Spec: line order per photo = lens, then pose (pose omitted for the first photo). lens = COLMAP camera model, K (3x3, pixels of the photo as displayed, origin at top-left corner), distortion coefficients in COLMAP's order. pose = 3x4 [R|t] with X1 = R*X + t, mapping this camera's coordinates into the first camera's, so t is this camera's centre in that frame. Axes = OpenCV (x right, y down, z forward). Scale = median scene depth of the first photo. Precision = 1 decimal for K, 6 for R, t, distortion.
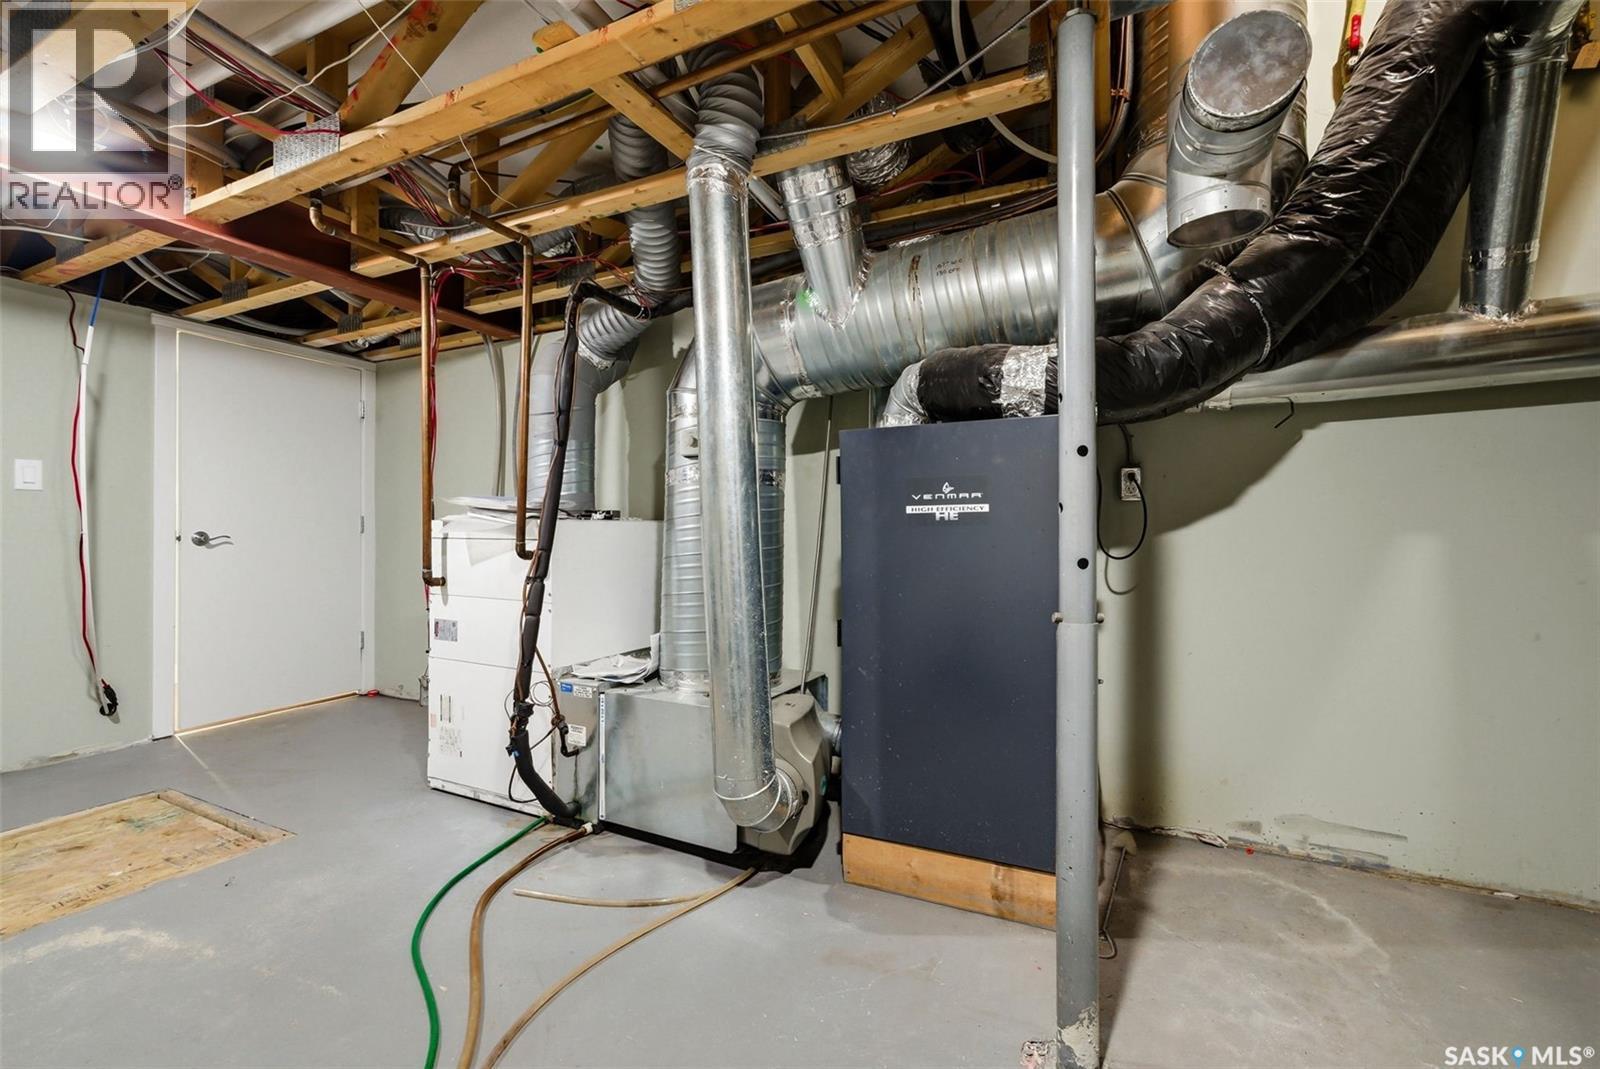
lens RADIAL K [[668.2, 0, 799.9], [0, 668.2, 525.2], [0, 0, 1]] dist [0.002536, 0.000384]
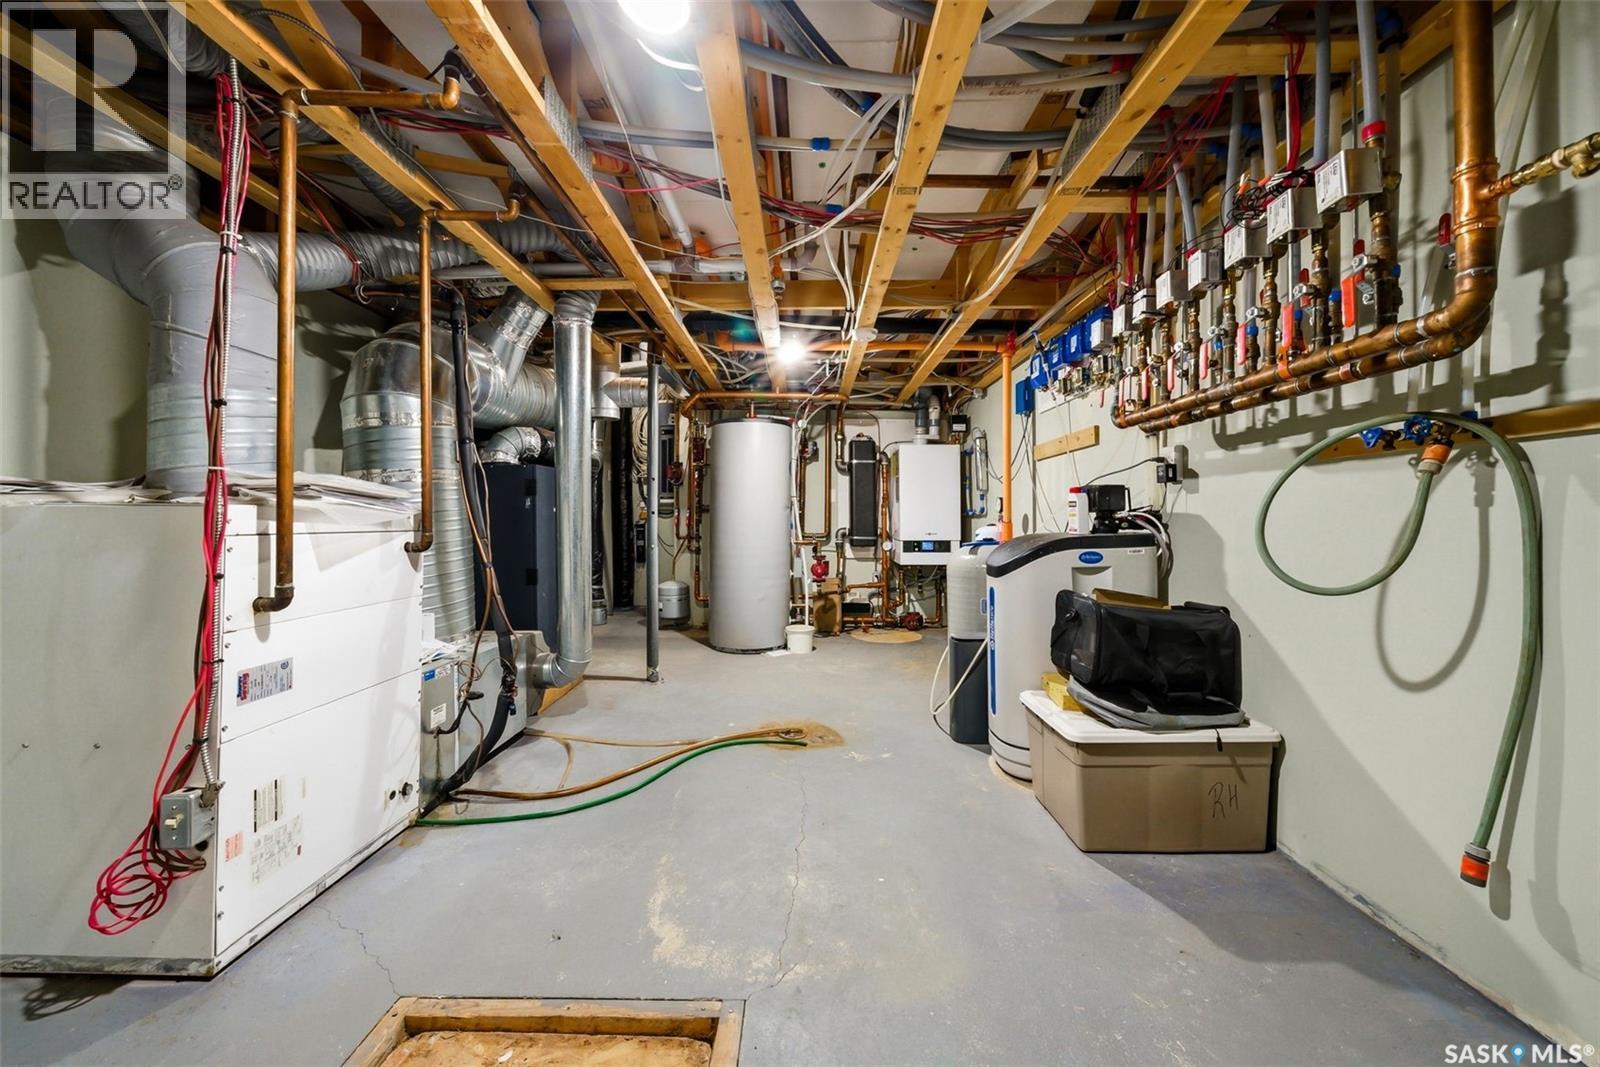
lens RADIAL K [[668.2, 0, 798.8], [0, 668.2, 525.4], [0, 0, 1]] dist [0.002536, 0.000384]
pose [[-0.448988, -0.003110, 0.893532, -1.355331], [-0.008188, 0.999966, -0.000634, 0.007574], [-0.893500, -0.007601, -0.448998, 0.861938]]
